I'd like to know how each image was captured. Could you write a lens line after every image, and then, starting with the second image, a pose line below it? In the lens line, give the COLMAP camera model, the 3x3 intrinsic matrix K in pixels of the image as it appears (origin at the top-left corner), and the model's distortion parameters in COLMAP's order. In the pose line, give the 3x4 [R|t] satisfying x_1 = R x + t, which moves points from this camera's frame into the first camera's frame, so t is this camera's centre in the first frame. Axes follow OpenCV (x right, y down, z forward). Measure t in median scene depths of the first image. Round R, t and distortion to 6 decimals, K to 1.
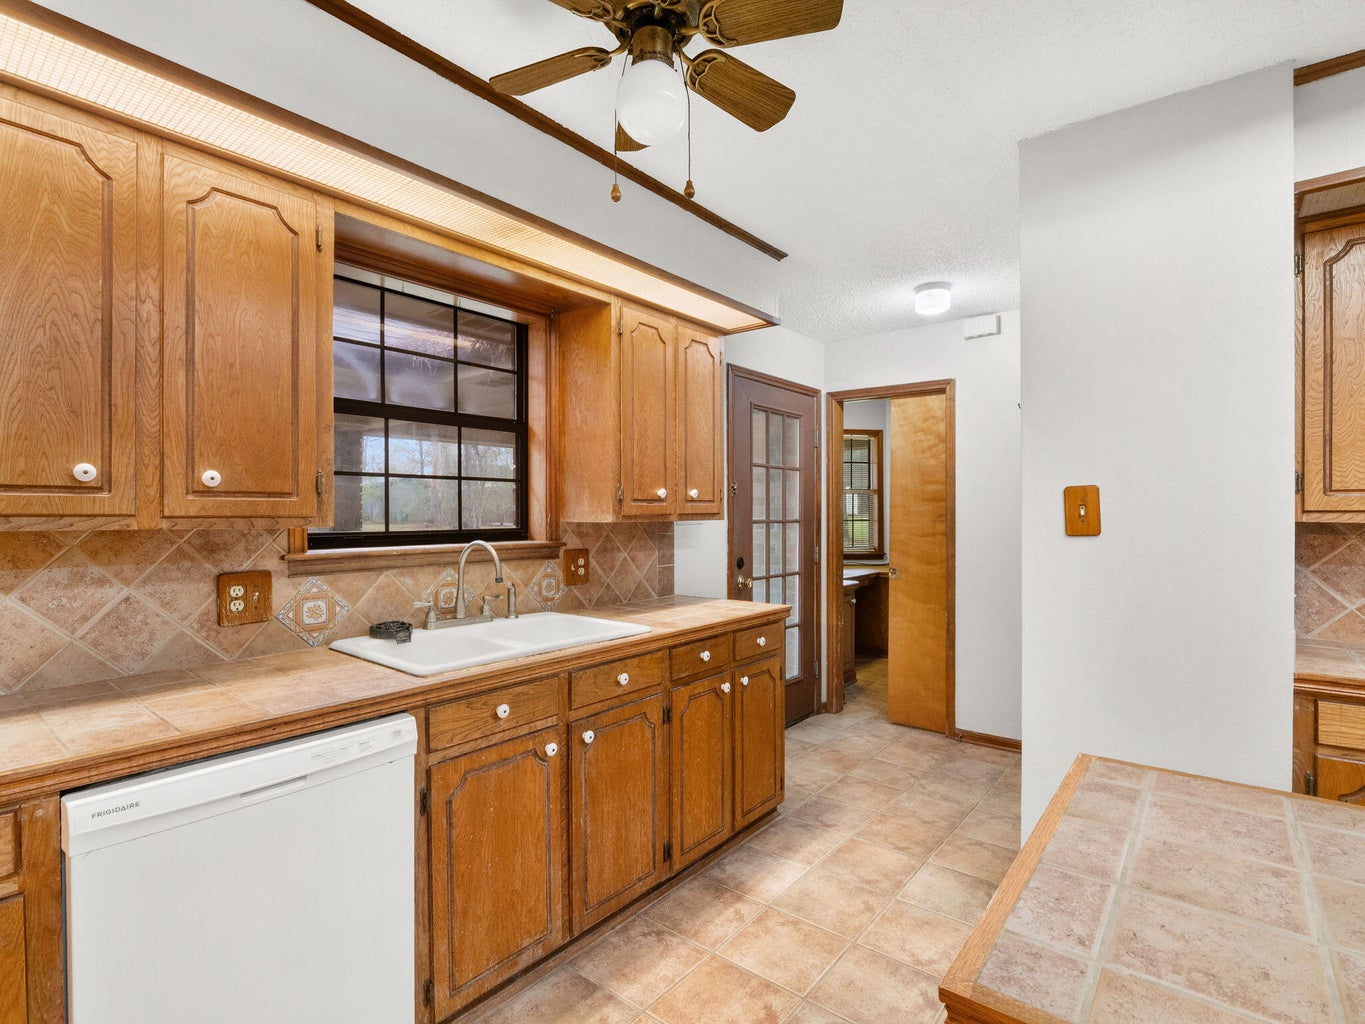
lens RADIAL K [[680.5, 0, 682.5], [0, 680.5, 512.0], [0, 0, 1]] dist [-0.004812, -0.000696]
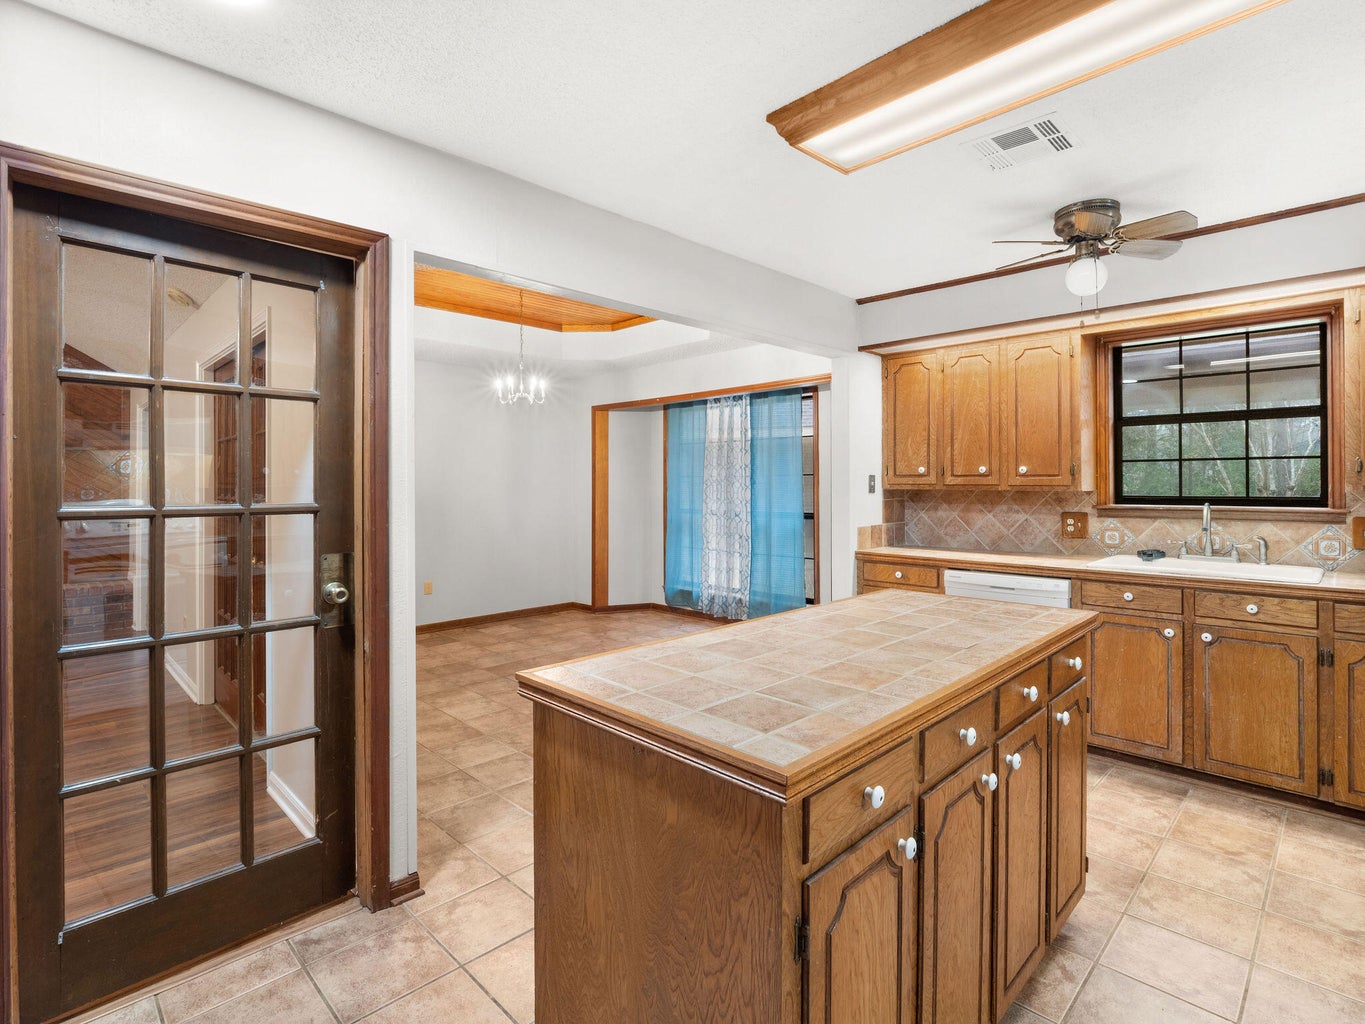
lens RADIAL K [[727.8, 0, 681.6], [0, 727.8, 490.4], [0, 0, 1]] dist [-0.002770, -0.000559]
pose [[-0.114924, 0.005430, -0.993359, 1.610502], [-0.000694, 0.999984, 0.005547, 0.009019], [0.993374, 0.001327, -0.114919, 0.066439]]
